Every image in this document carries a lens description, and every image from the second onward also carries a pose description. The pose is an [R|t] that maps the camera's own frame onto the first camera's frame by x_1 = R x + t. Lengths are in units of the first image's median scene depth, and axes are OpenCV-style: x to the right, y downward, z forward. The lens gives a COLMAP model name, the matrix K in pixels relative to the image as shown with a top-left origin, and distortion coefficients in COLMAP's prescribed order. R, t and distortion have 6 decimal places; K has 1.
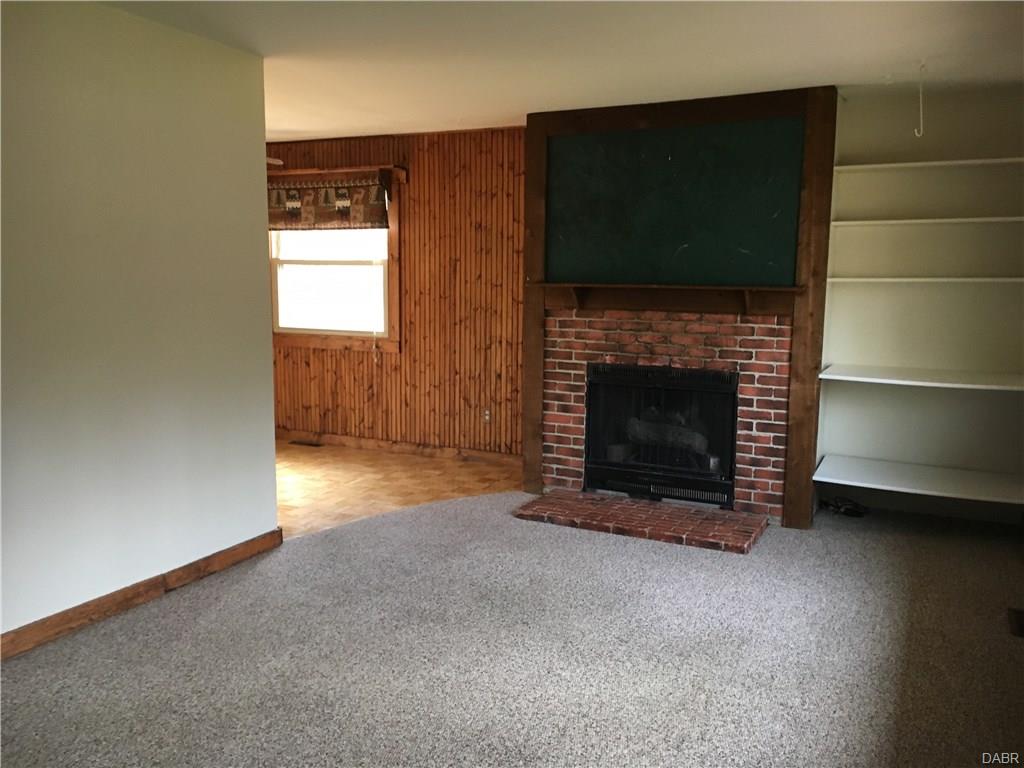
lens RADIAL K [[871.8, 0, 514.2], [0, 871.8, 380.6], [0, 0, 1]] dist [0.086764, -0.100493]
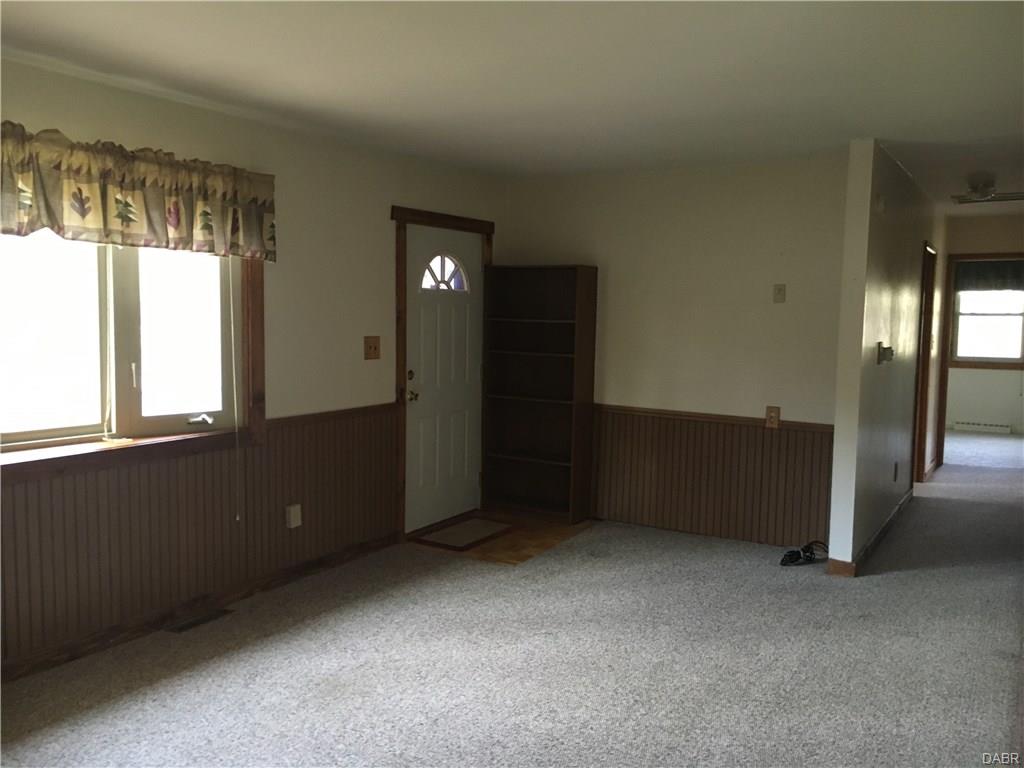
lens RADIAL K [[871.8, 0, 514.2], [0, 871.8, 380.6], [0, 0, 1]] dist [0.086764, -0.100493]
pose [[-0.996865, -0.025764, 0.074813, -0.069972], [-0.010112, 0.979233, 0.202484, -0.153735], [-0.078477, 0.201092, -0.976424, 1.162527]]
